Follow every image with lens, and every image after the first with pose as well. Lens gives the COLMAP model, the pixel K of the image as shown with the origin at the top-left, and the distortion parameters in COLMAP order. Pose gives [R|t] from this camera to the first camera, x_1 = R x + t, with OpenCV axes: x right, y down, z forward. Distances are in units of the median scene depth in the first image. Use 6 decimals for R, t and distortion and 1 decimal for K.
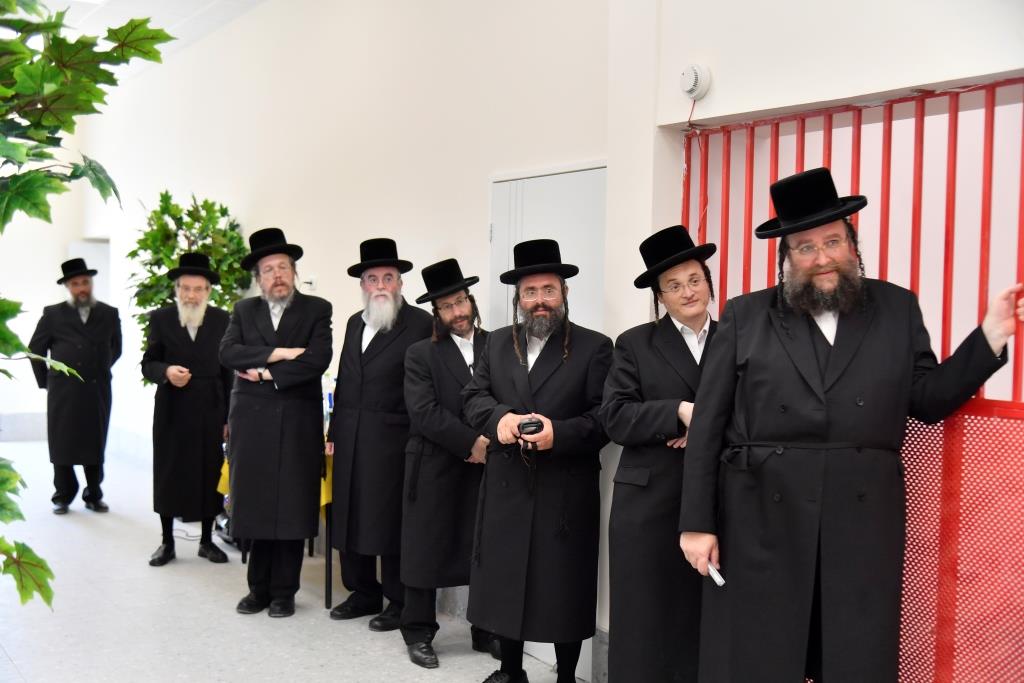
lens RADIAL K [[1184.2, 0, 513.7], [0, 1184.2, 345.1], [0, 0, 1]] dist [0.001342, -0.026830]
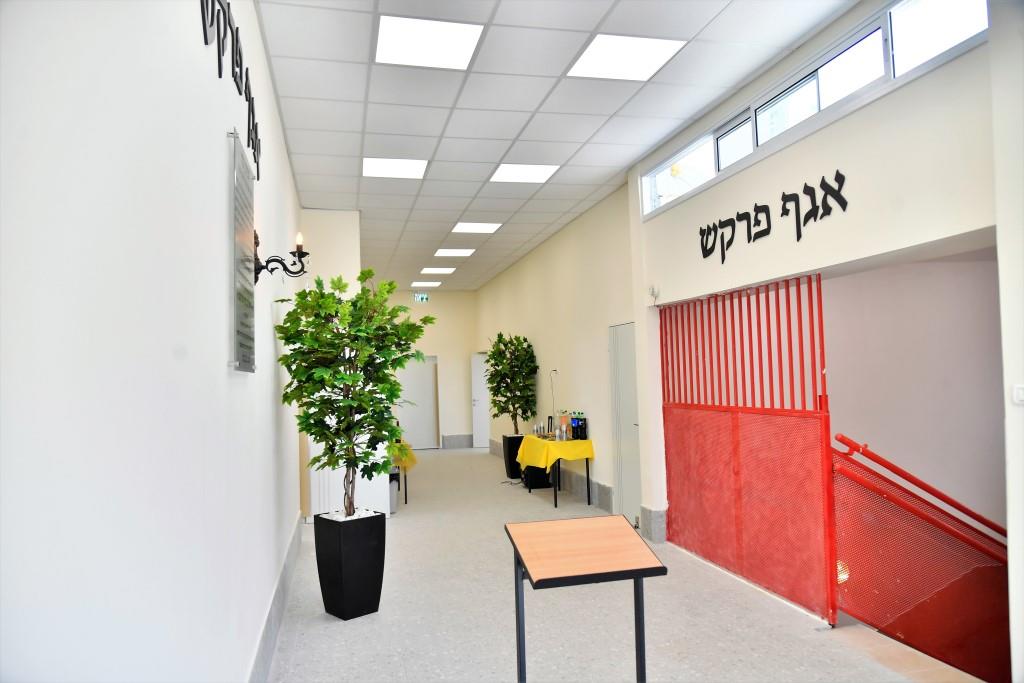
lens RADIAL K [[710.7, 0, 498.7], [0, 710.7, 349.1], [0, 0, 1]] dist [-0.032967, 0.006546]
pose [[0.936320, -0.058408, -0.346256, 0.178892], [0.033192, 0.996376, -0.078317, 0.007989], [0.349575, 0.061837, 0.934865, -0.280954]]
